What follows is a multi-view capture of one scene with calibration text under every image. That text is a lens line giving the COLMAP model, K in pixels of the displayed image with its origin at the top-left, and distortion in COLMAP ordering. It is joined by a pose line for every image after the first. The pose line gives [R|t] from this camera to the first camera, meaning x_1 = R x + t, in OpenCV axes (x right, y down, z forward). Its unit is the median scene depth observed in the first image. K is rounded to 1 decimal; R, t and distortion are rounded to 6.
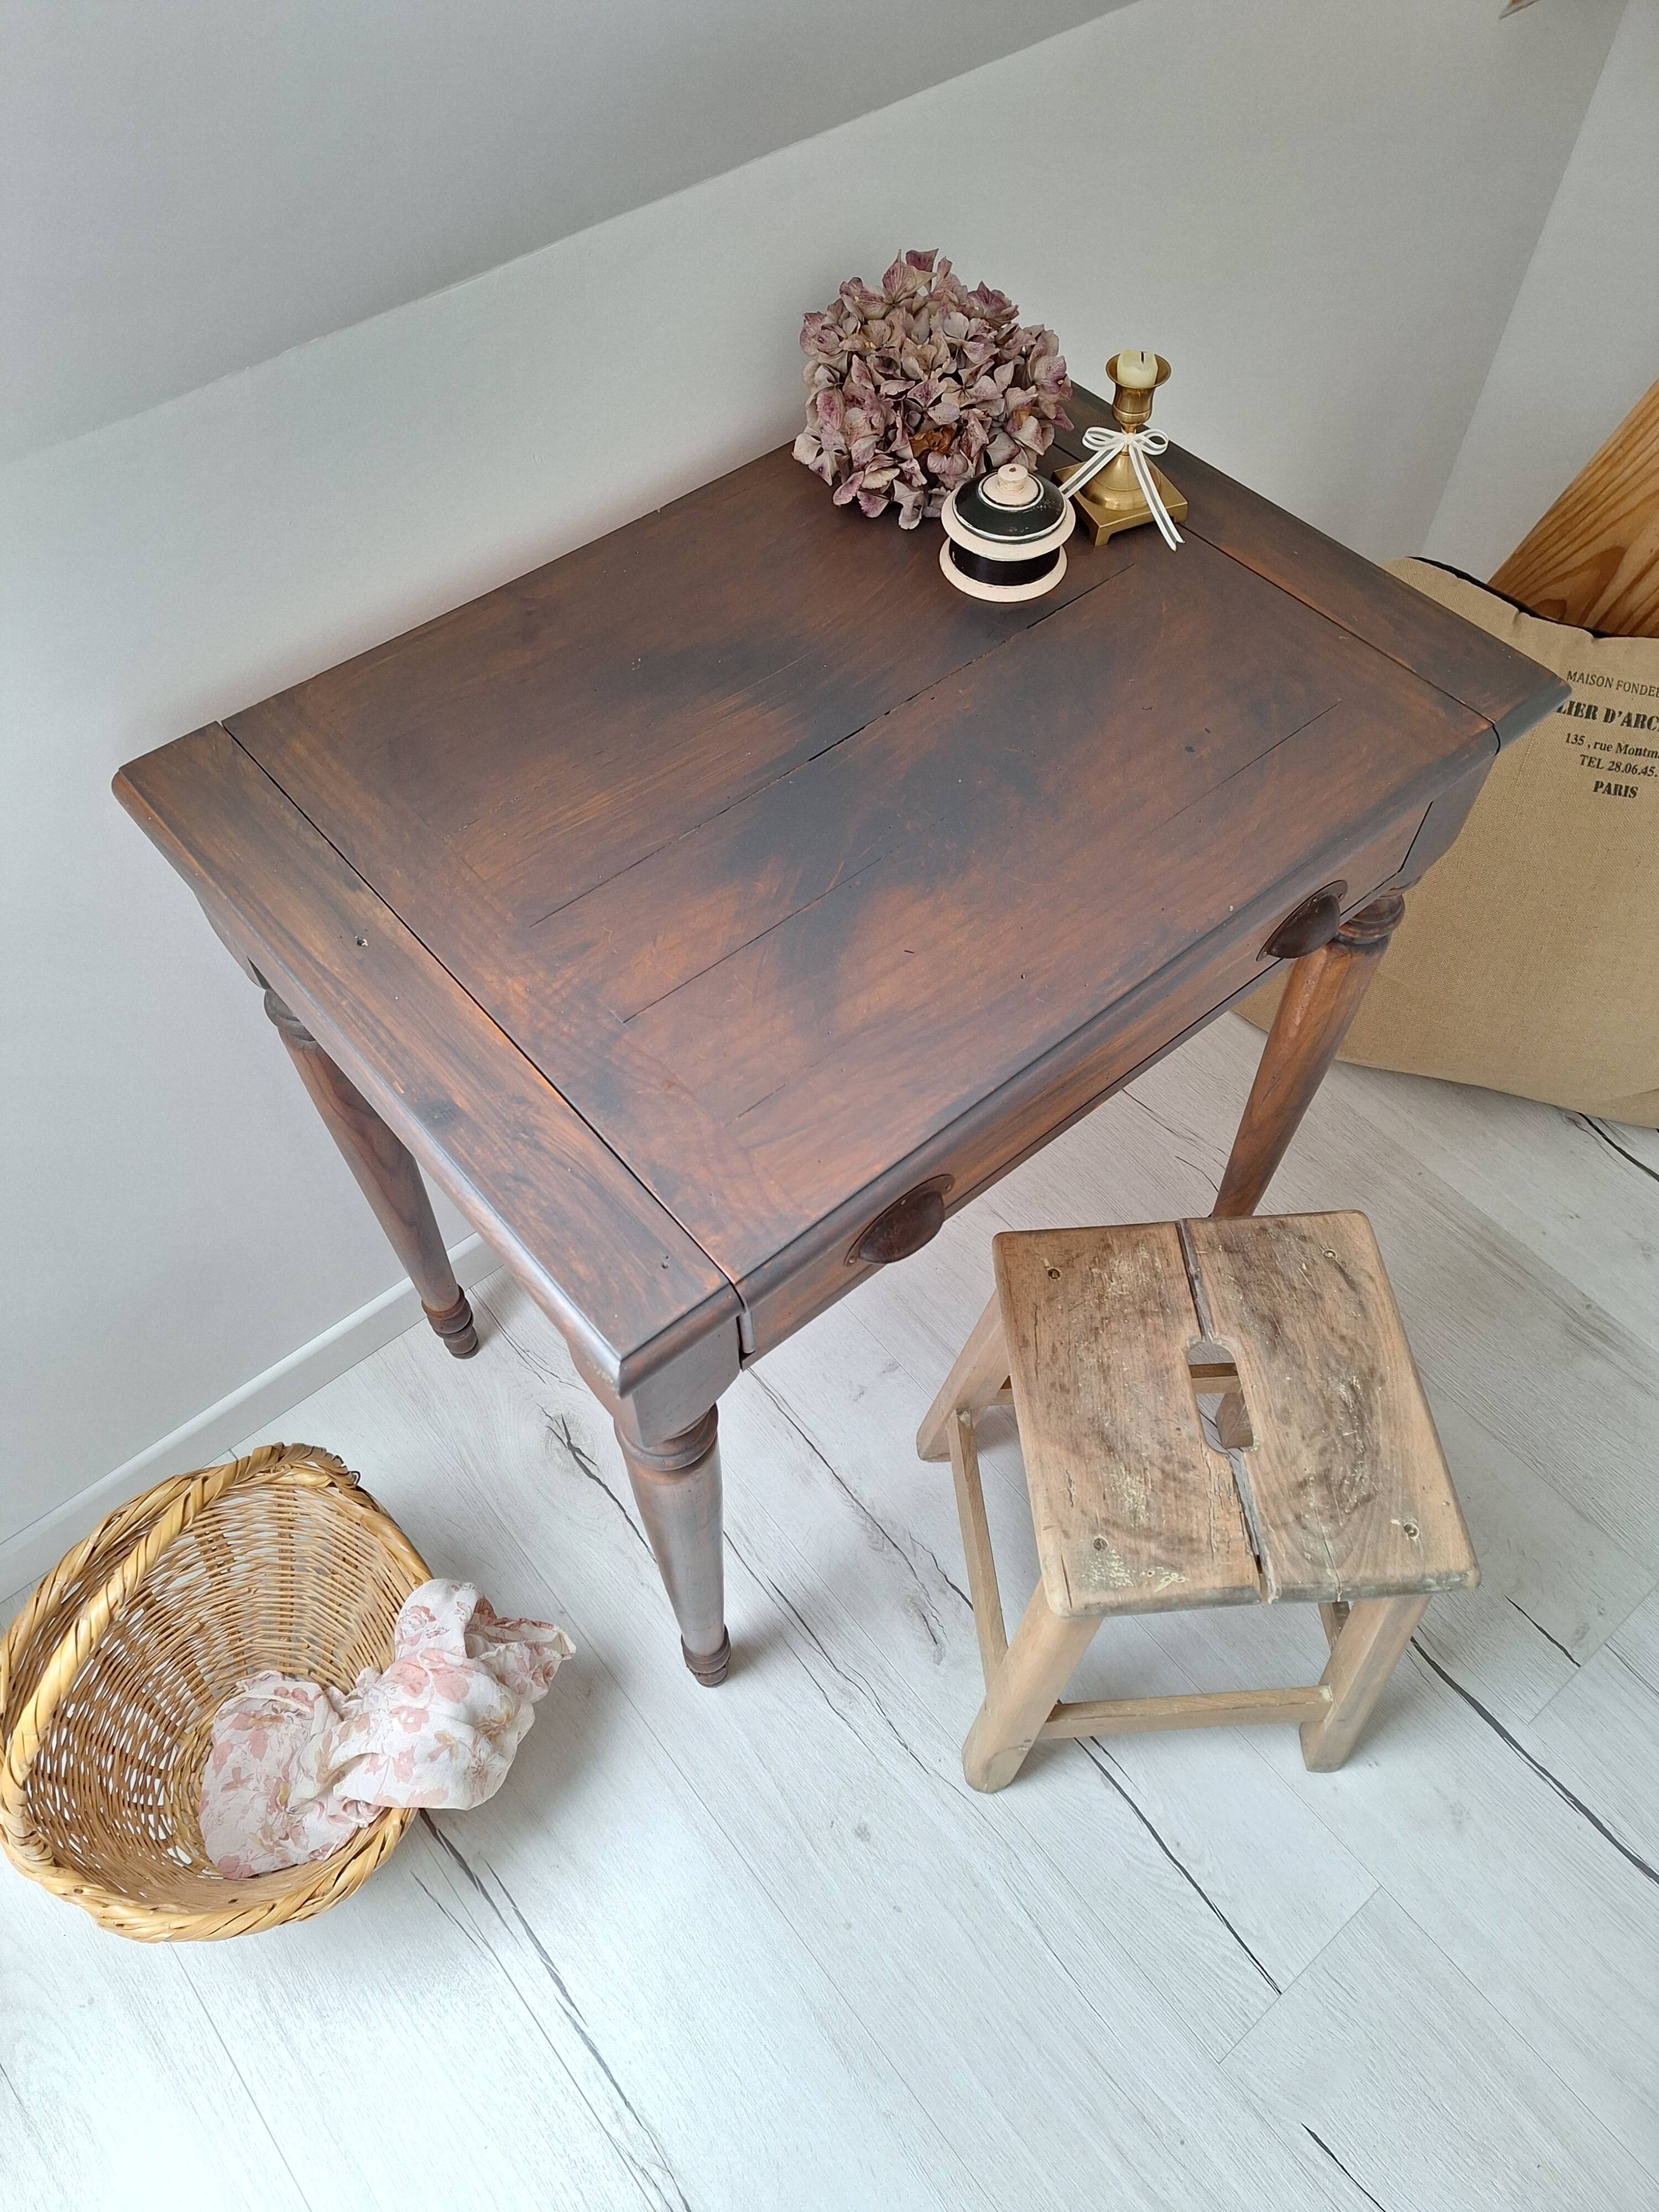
lens RADIAL K [[1566.1, 0, 830.6], [0, 1566.1, 1131.2], [0, 0, 1]] dist [0.065874, -0.064082]
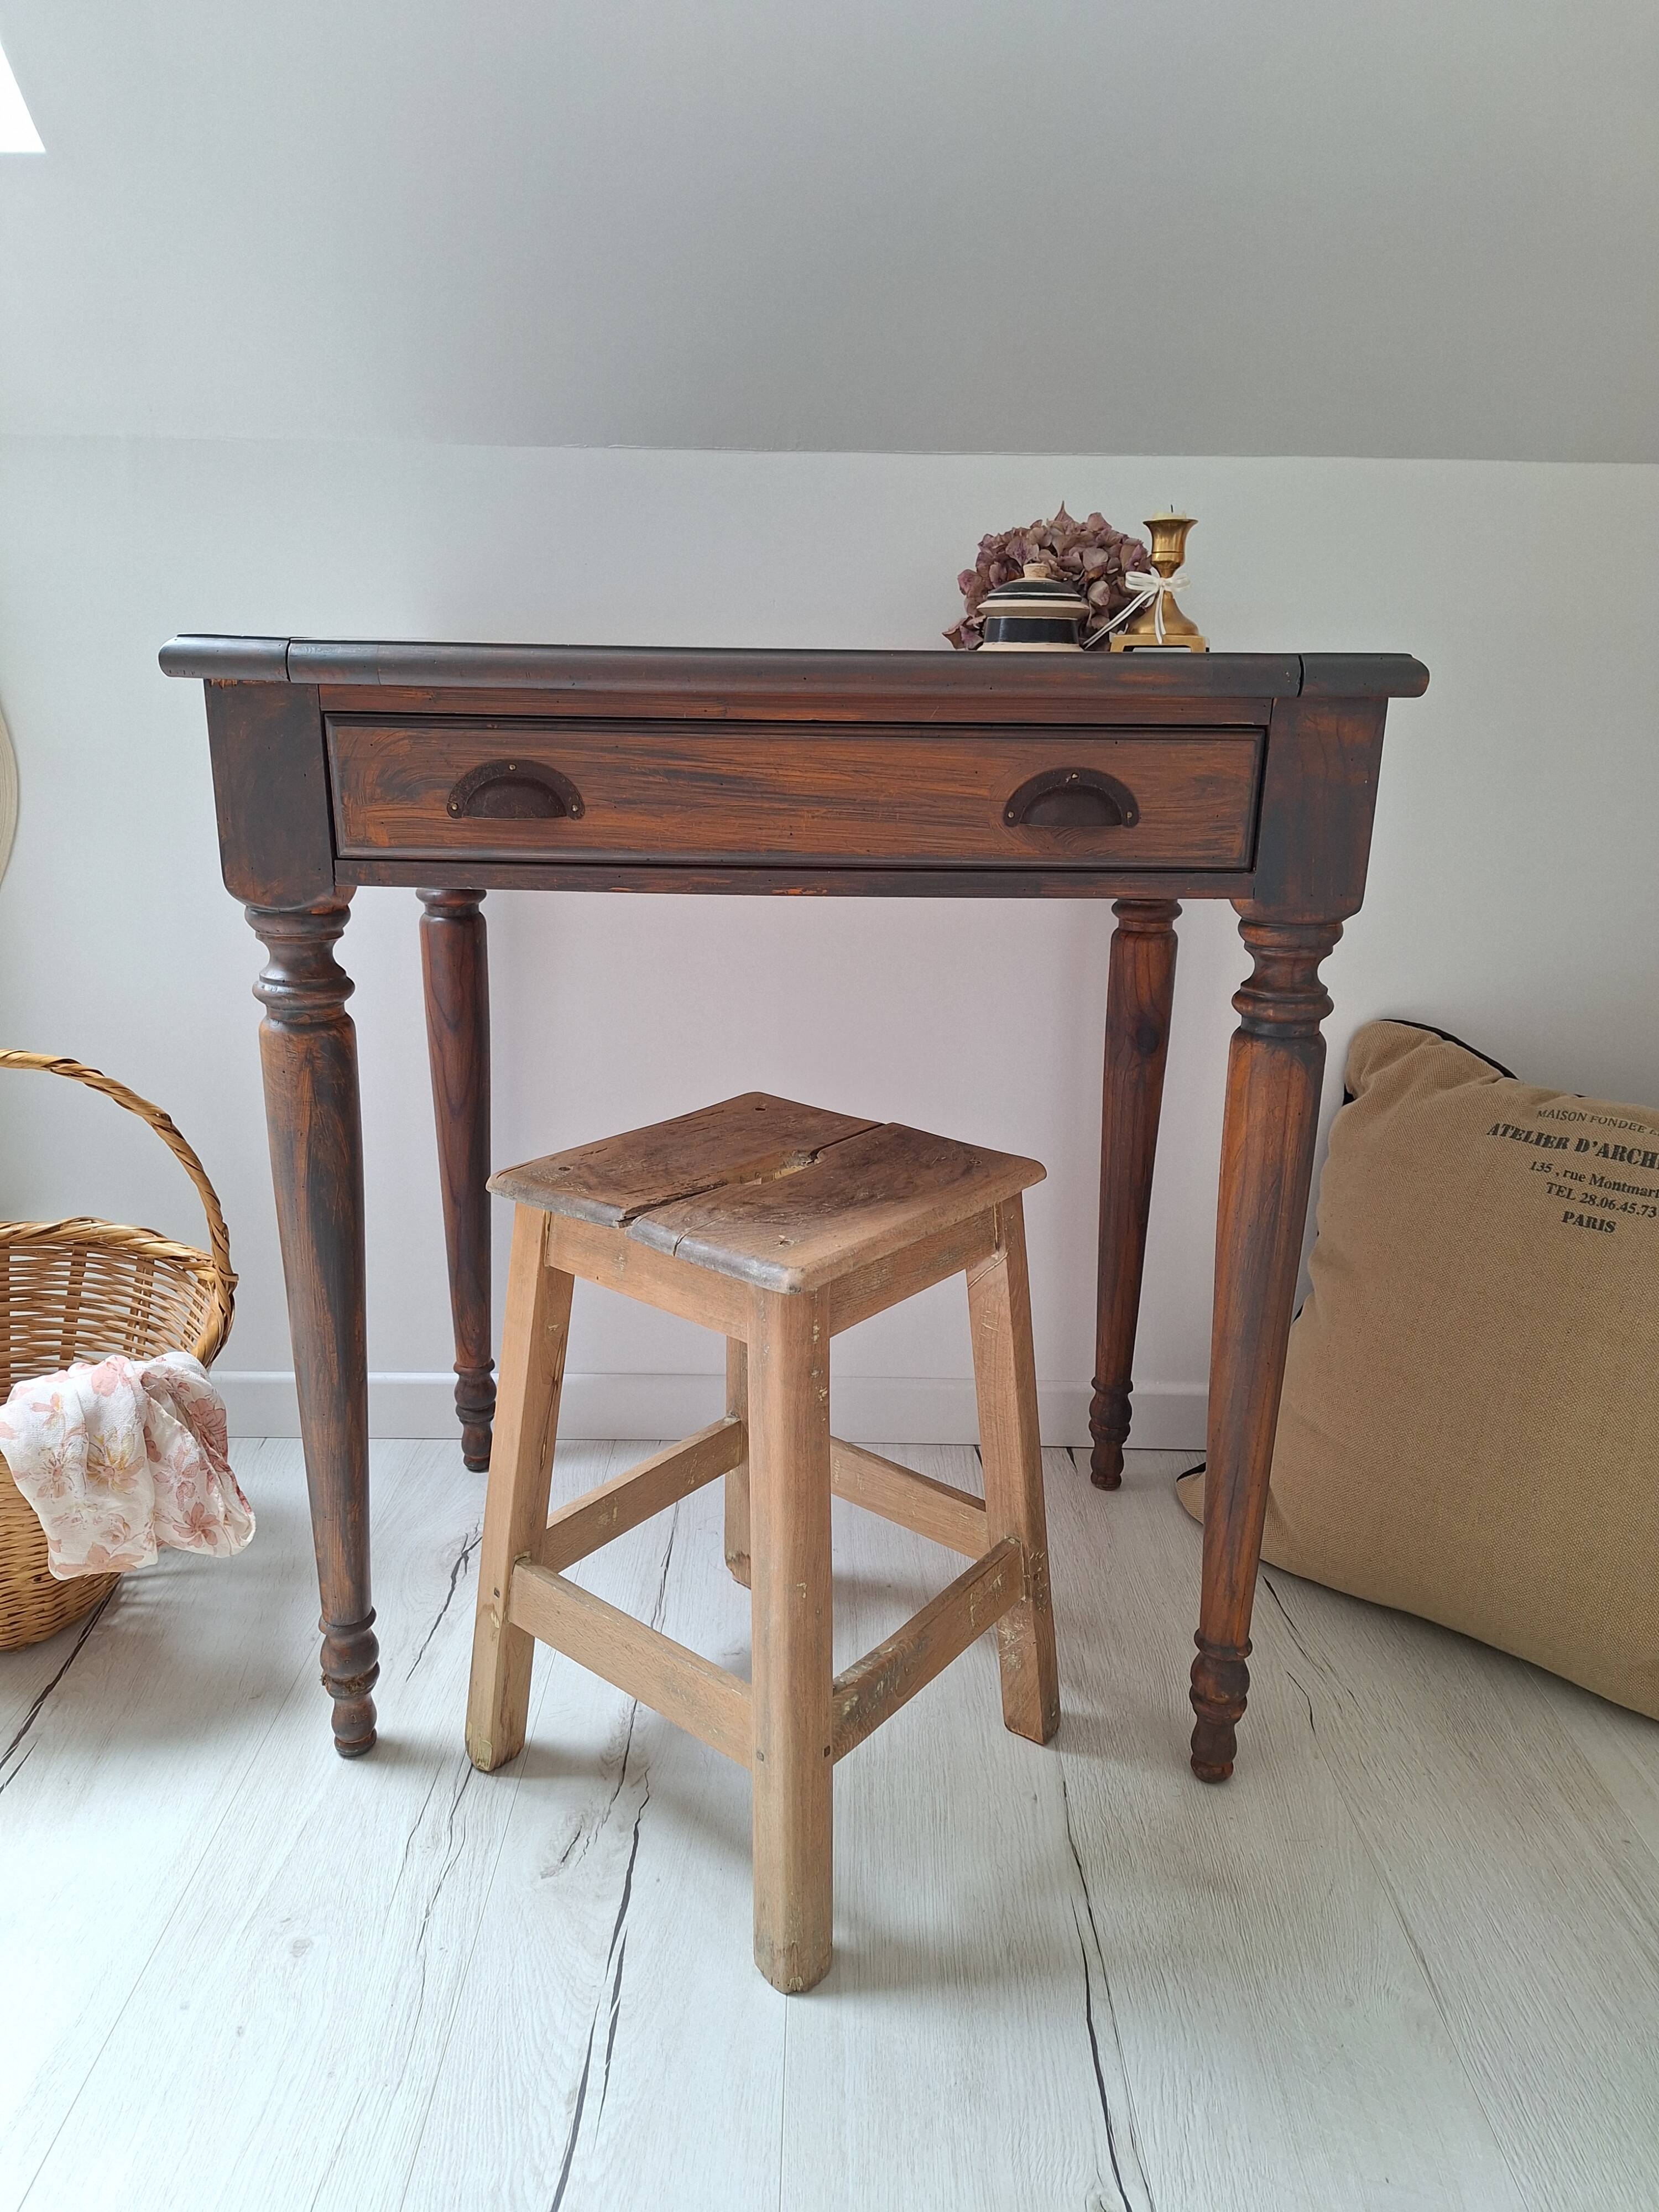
lens RADIAL K [[1566.1, 0, 820.6], [0, 1566.1, 1121.5], [0, 0, 1]] dist [0.065874, -0.064082]
pose [[0.762973, 0.193678, -0.616735, 0.683169], [-0.549598, 0.696621, -0.461151, 0.442540], [0.340316, 0.690802, 0.637948, 0.392957]]
